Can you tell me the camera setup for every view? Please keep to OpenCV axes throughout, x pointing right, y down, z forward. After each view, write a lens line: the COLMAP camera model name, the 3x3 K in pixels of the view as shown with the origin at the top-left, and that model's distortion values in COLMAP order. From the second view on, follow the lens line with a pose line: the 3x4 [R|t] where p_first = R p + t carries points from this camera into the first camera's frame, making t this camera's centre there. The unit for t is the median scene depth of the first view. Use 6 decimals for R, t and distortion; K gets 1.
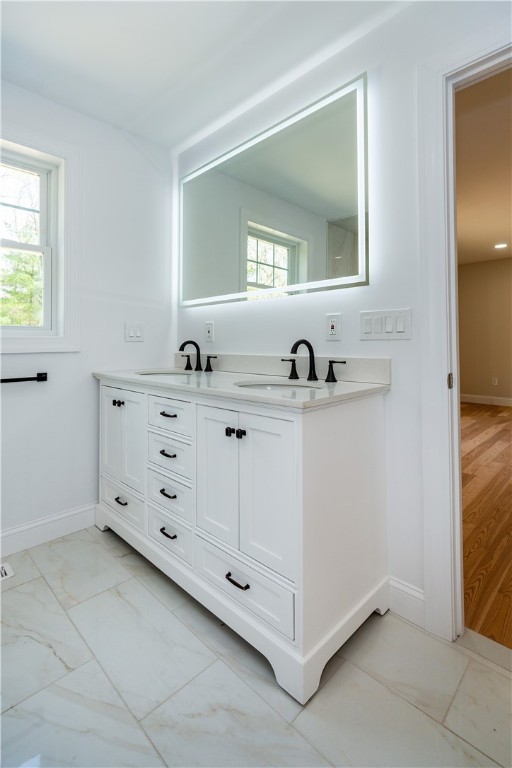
lens RADIAL K [[361.3, 0, 236.9], [0, 361.3, 337.9], [0, 0, 1]] dist [-0.003326, -0.000105]
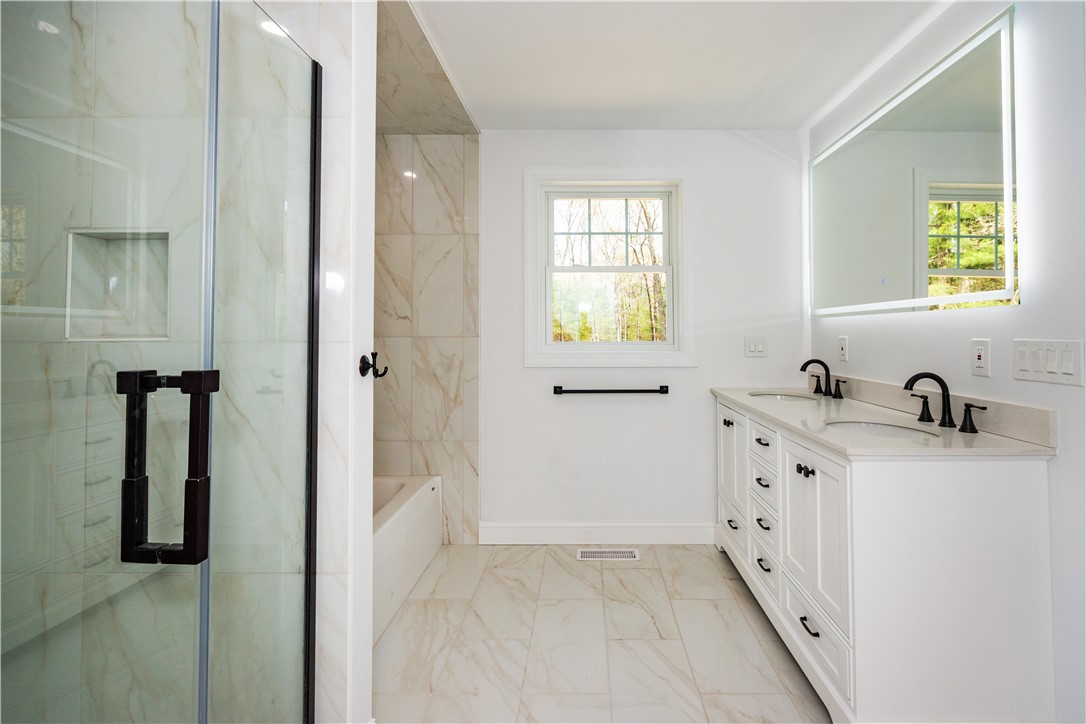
lens RADIAL K [[472.3, 0, 559.1], [0, 472.3, 326.1], [0, 0, 1]] dist [-0.000739, 0.000046]
pose [[0.688073, -0.021759, -0.725315, 0.325146], [0.018132, 0.999754, -0.012791, -0.083742], [0.725415, -0.004350, 0.688298, -0.238226]]
